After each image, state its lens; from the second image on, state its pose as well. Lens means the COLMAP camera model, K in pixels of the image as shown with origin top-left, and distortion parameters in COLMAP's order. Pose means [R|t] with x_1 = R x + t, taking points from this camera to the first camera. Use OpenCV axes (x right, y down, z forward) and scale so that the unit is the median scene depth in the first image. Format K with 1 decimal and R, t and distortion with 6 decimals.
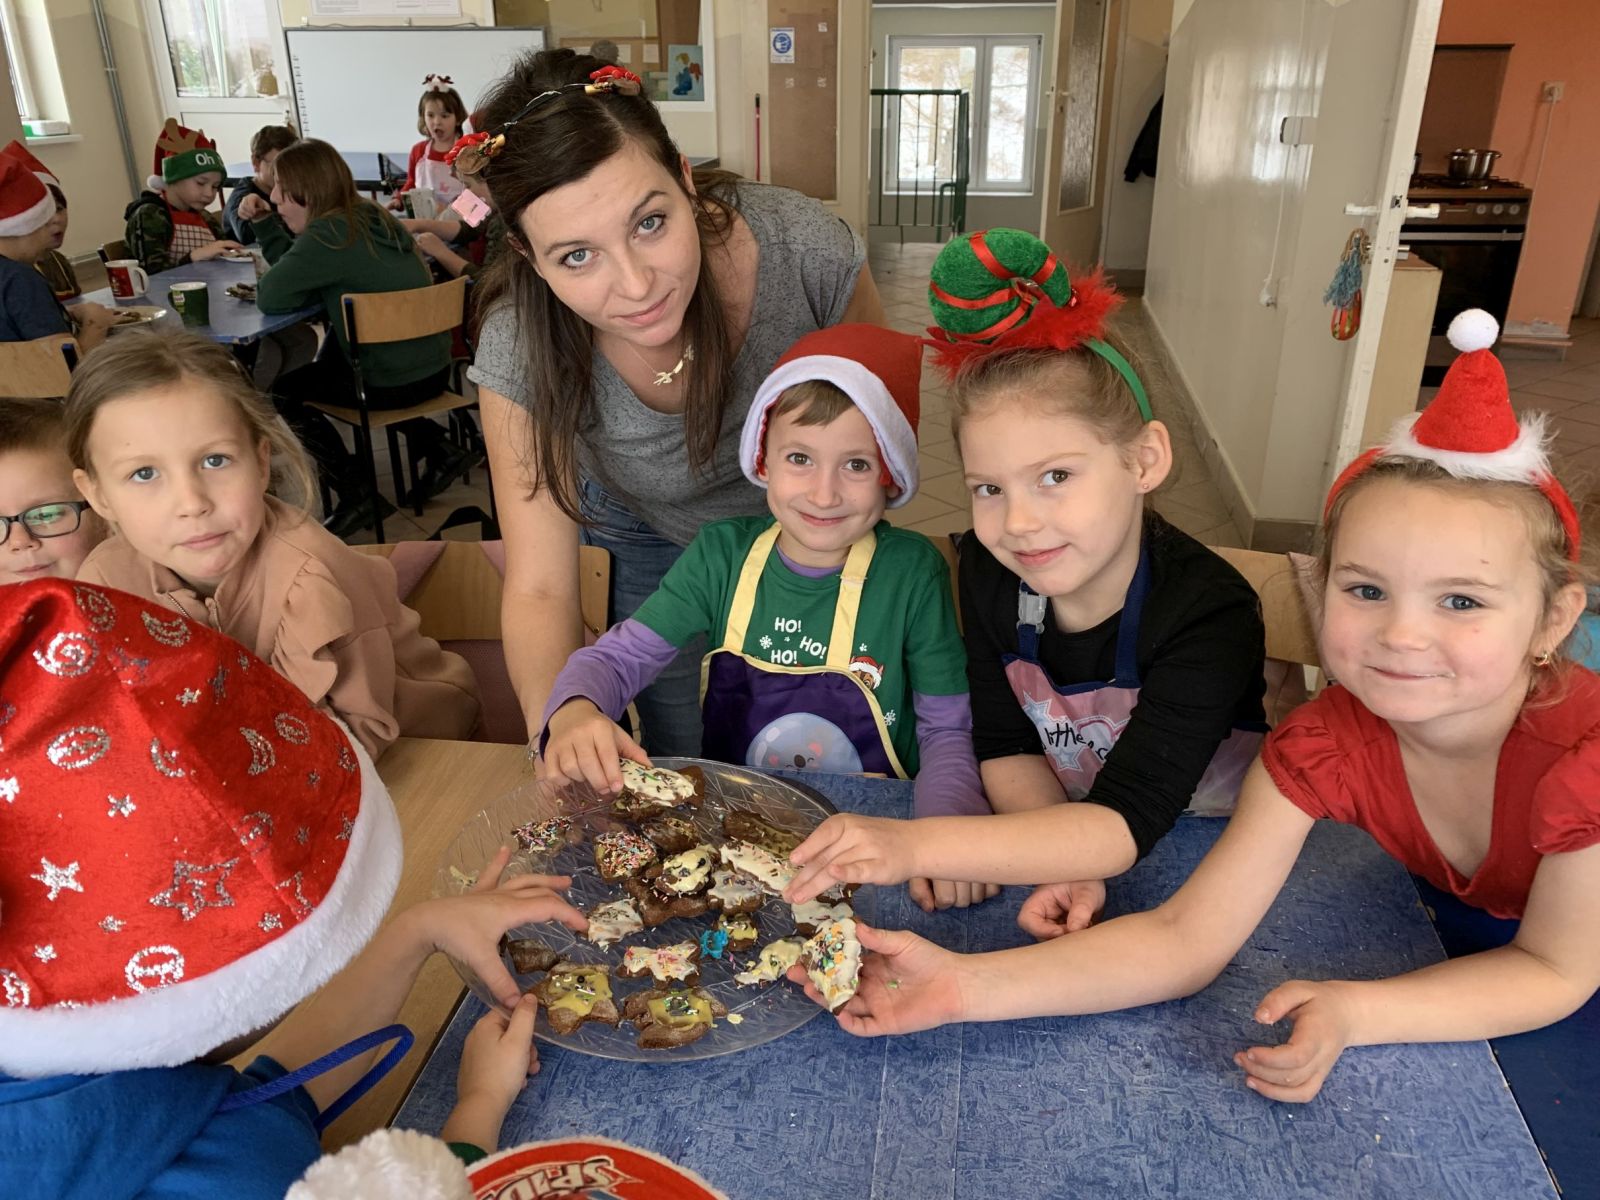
lens RADIAL K [[1226.6, 0, 807.6], [0, 1226.6, 598.4], [0, 0, 1]] dist [0.006789, -0.010879]
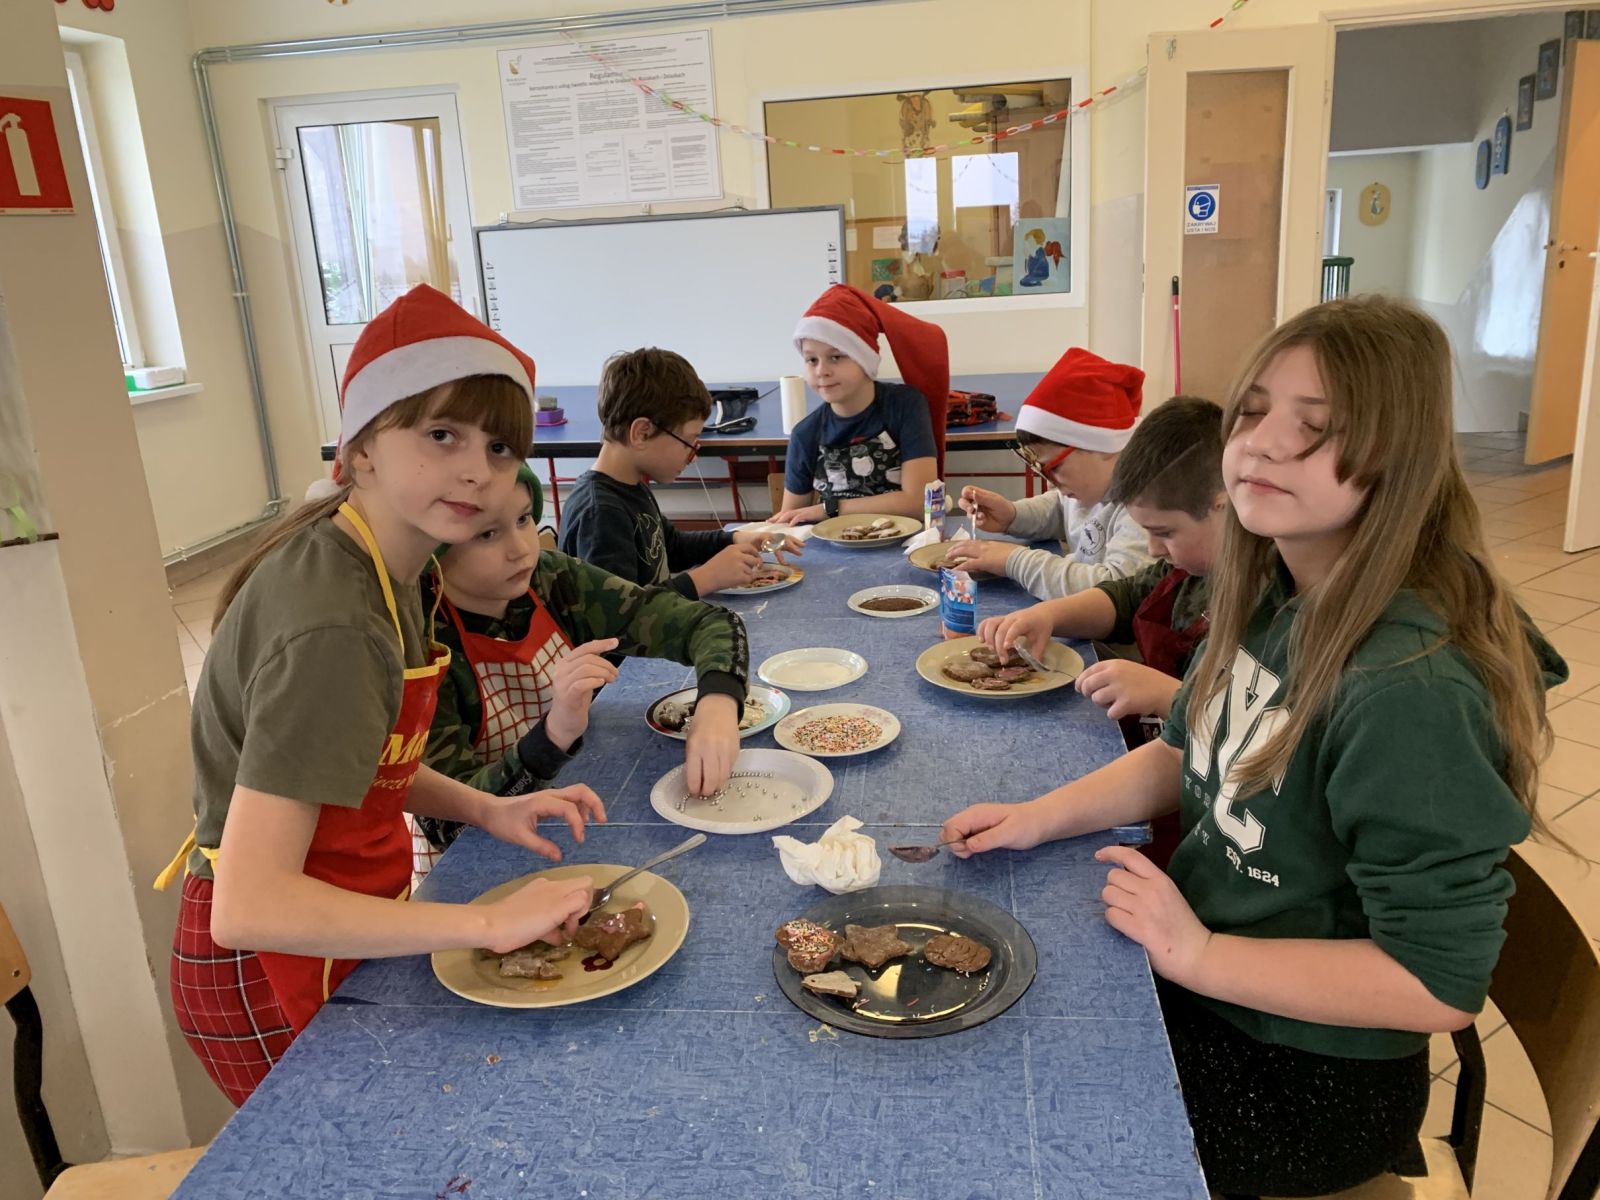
lens RADIAL K [[1226.6, 0, 794.5], [0, 1226.6, 600.0], [0, 0, 1]] dist [0.006789, -0.010879]
pose [[0.997724, -0.041542, -0.053106, -0.210734], [0.034611, 0.991507, -0.125364, -0.149460], [0.057863, 0.123241, 0.990688, 0.320188]]
